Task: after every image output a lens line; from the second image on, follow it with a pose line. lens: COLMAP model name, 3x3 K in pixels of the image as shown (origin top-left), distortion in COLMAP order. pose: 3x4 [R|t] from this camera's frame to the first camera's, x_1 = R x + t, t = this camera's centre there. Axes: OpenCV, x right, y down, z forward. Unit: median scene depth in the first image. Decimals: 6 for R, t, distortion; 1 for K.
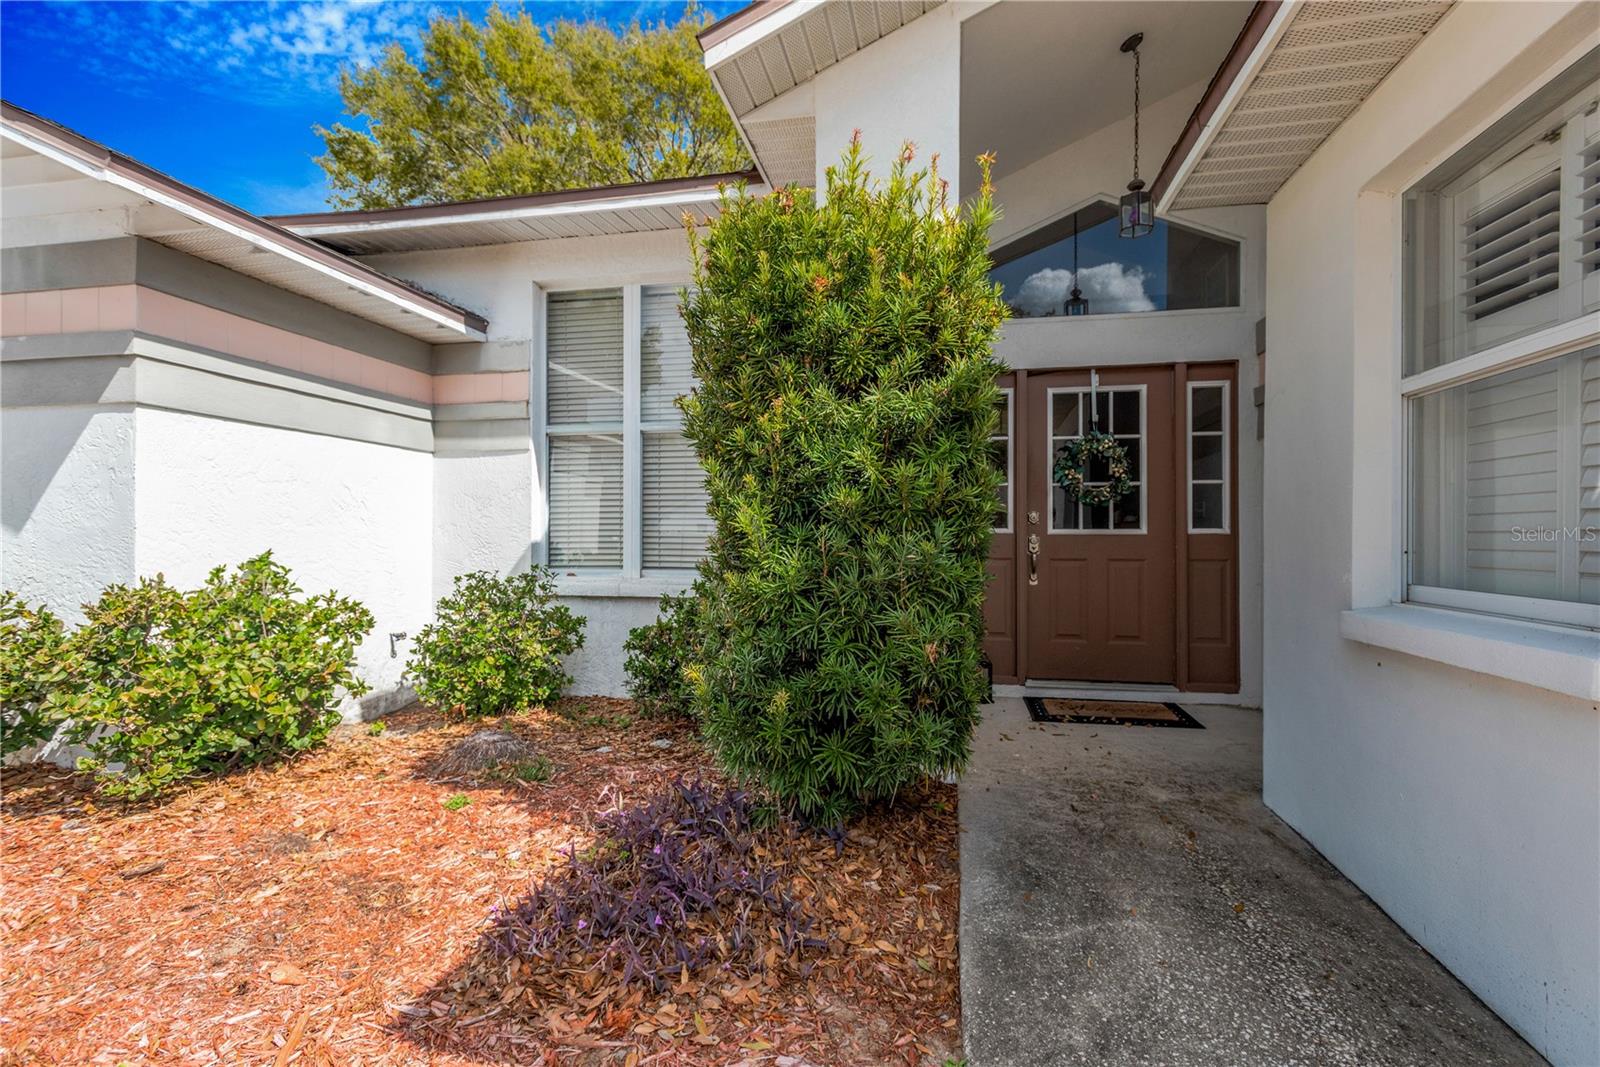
lens RADIAL K [[743.2, 0, 798.2], [0, 743.2, 530.6], [0, 0, 1]] dist [0.012562, -0.000063]
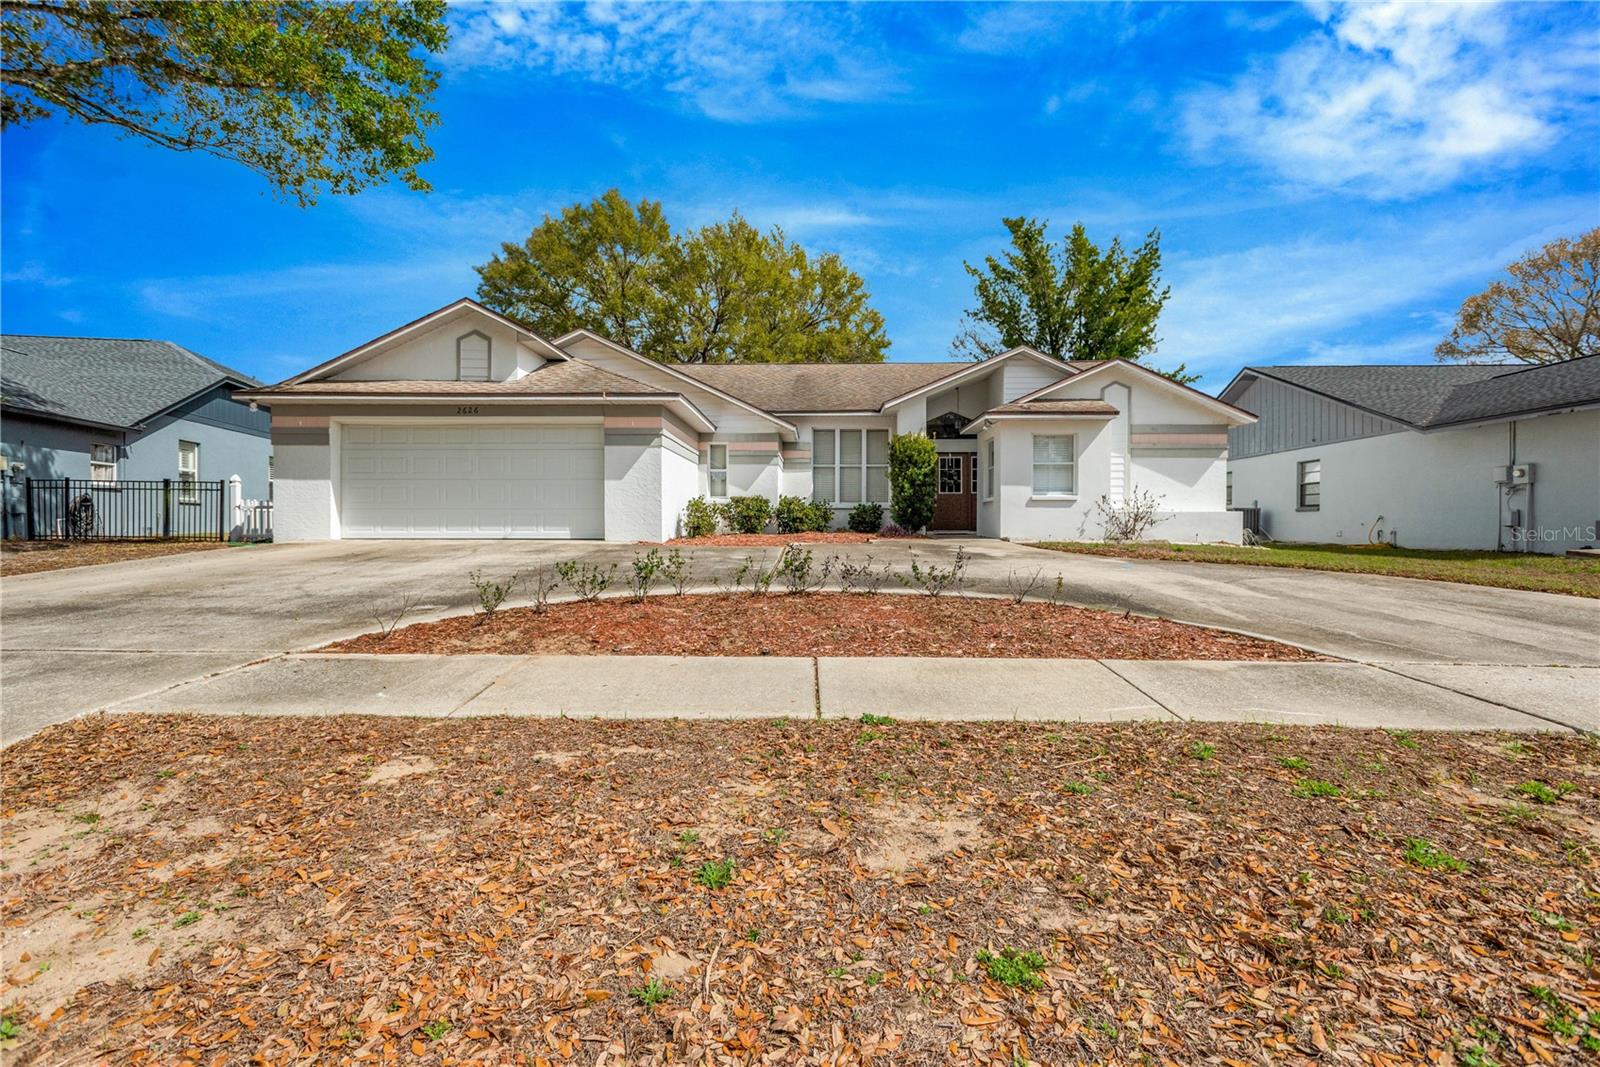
lens RADIAL K [[751.3, 0, 799.4], [0, 751.3, 526.3], [0, 0, 1]] dist [0.009142, -0.000309]
pose [[0.983538, -0.001426, 0.180695, -1.644723], [0.001297, 0.999999, 0.000832, 0.256399], [-0.180696, -0.000584, 0.983539, -4.123827]]
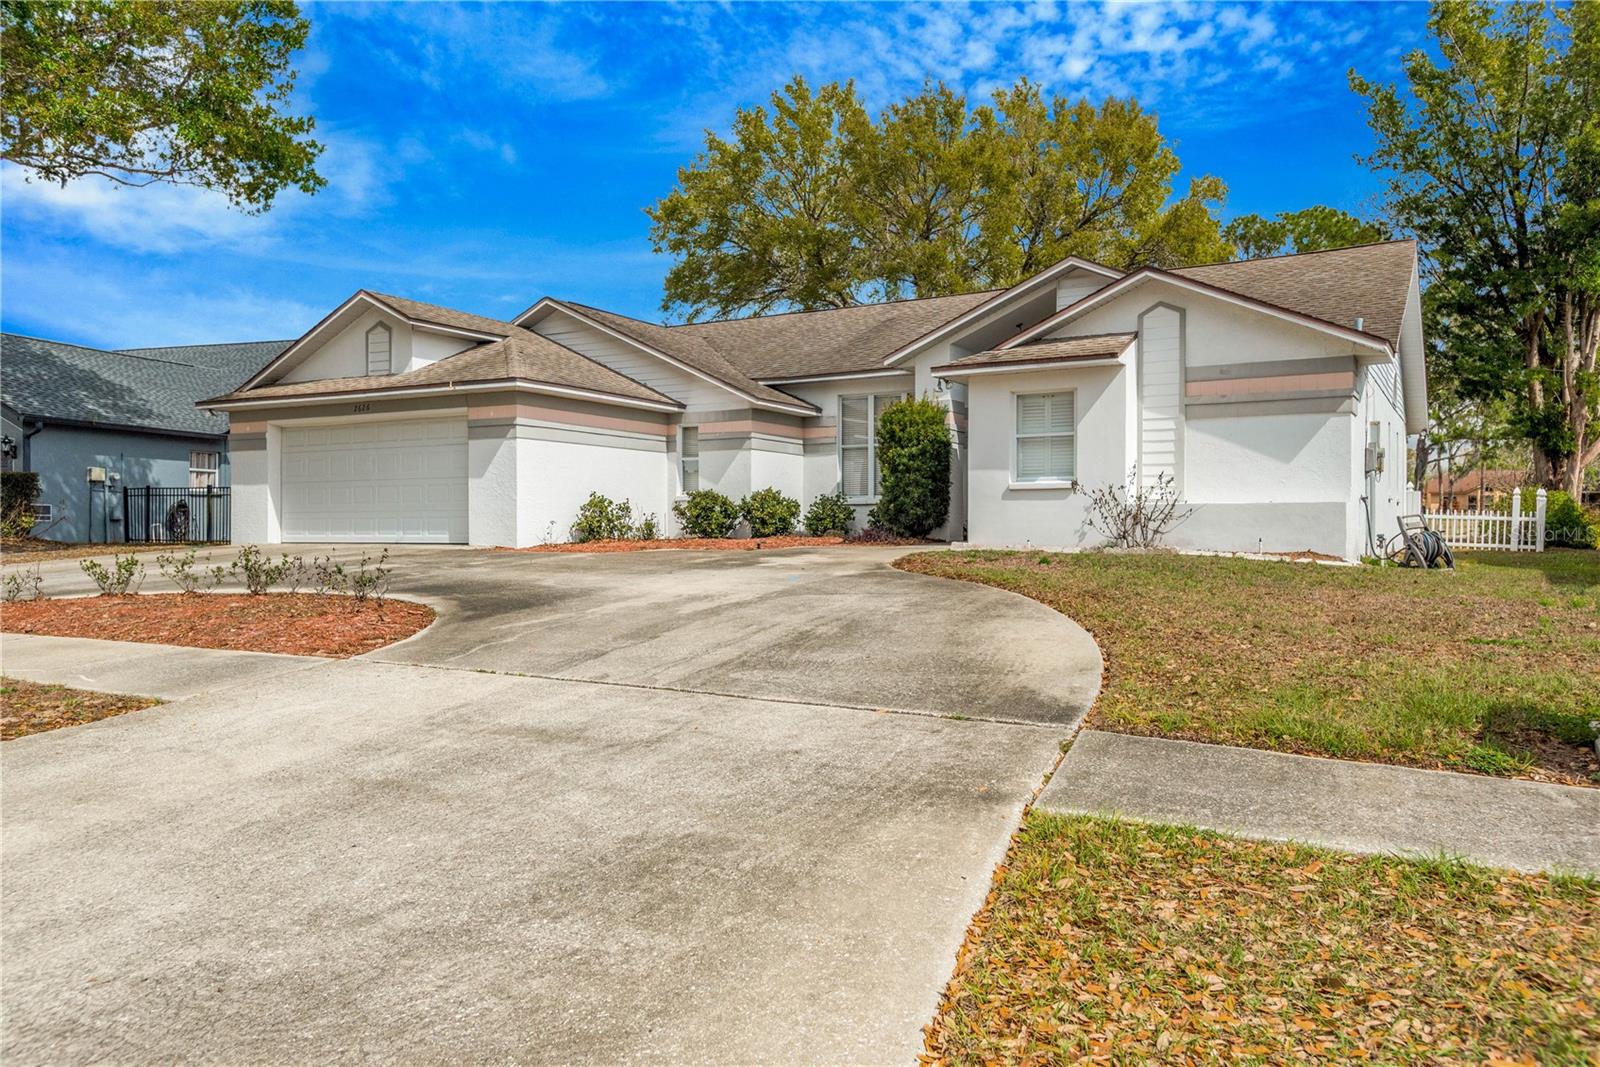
lens RADIAL K [[1154.2, 0, 800.0], [0, 1154.2, 533.5], [0, 0, 1]] dist [0.055446, -0.000549]
pose [[0.949271, -0.003017, -0.314445, 1.318900], [0.004329, 0.999985, 0.003476, 0.266258], [0.314430, -0.004661, 0.949269, -4.777633]]
